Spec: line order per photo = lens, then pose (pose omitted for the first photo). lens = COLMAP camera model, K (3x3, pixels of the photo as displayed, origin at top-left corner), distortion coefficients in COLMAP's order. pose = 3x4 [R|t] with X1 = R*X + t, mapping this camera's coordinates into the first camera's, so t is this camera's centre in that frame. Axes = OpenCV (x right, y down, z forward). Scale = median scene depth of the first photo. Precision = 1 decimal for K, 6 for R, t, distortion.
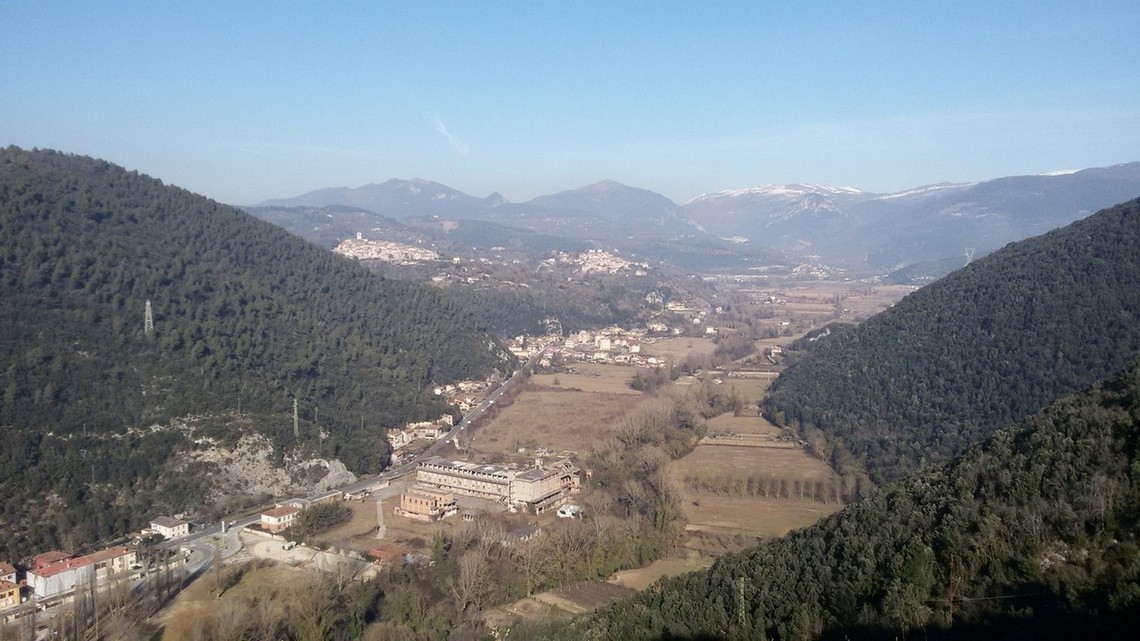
lens RADIAL K [[938.5, 0, 570.9], [0, 938.5, 327.3], [0, 0, 1]] dist [0.008262, -0.002366]
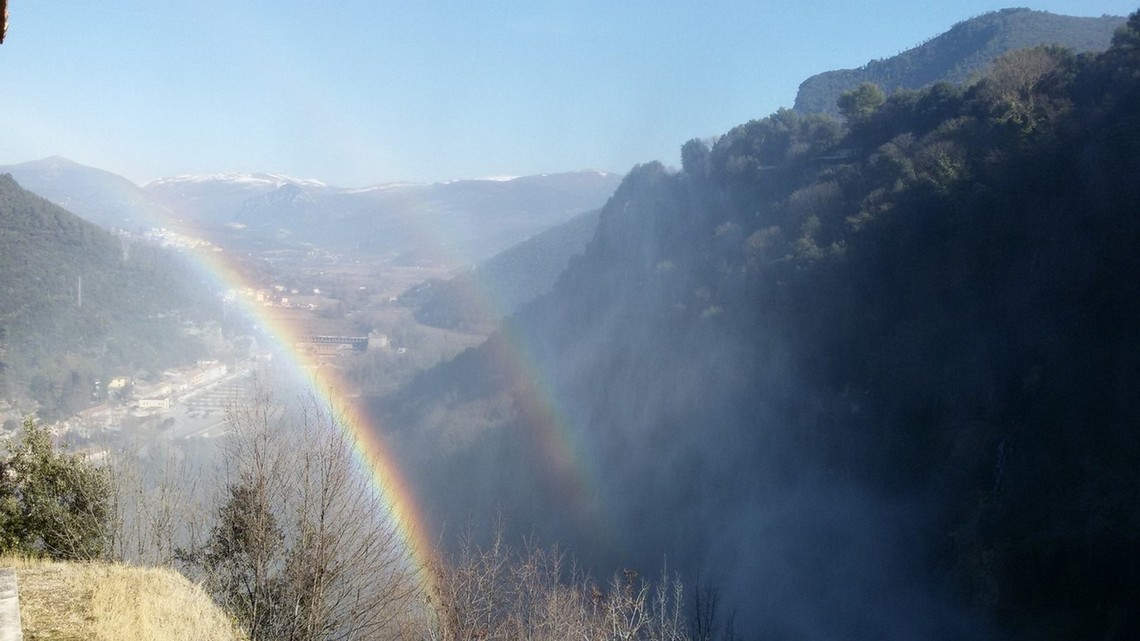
lens RADIAL K [[938.5, 0, 581.3], [0, 938.5, 308.5], [0, 0, 1]] dist [0.008262, -0.002366]
pose [[0.838742, -0.016589, 0.544277, -0.073712], [0.022533, 0.999737, -0.004253, 0.012025], [-0.544063, 0.015831, 0.838895, -0.084373]]
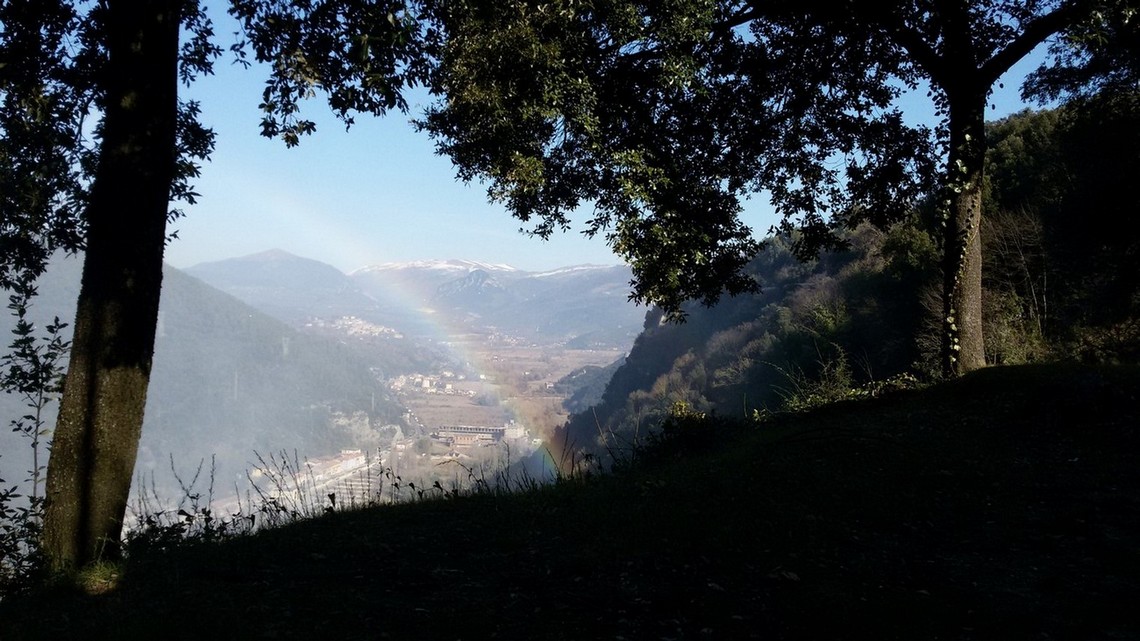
lens RADIAL K [[938.5, 0, 572.0], [0, 938.5, 322.1], [0, 0, 1]] dist [0.008262, -0.002366]
pose [[0.932503, 0.013360, 0.360914, -0.063981], [0.016126, 0.996779, -0.078564, 0.009671], [-0.360801, 0.079081, 0.929284, -0.088643]]
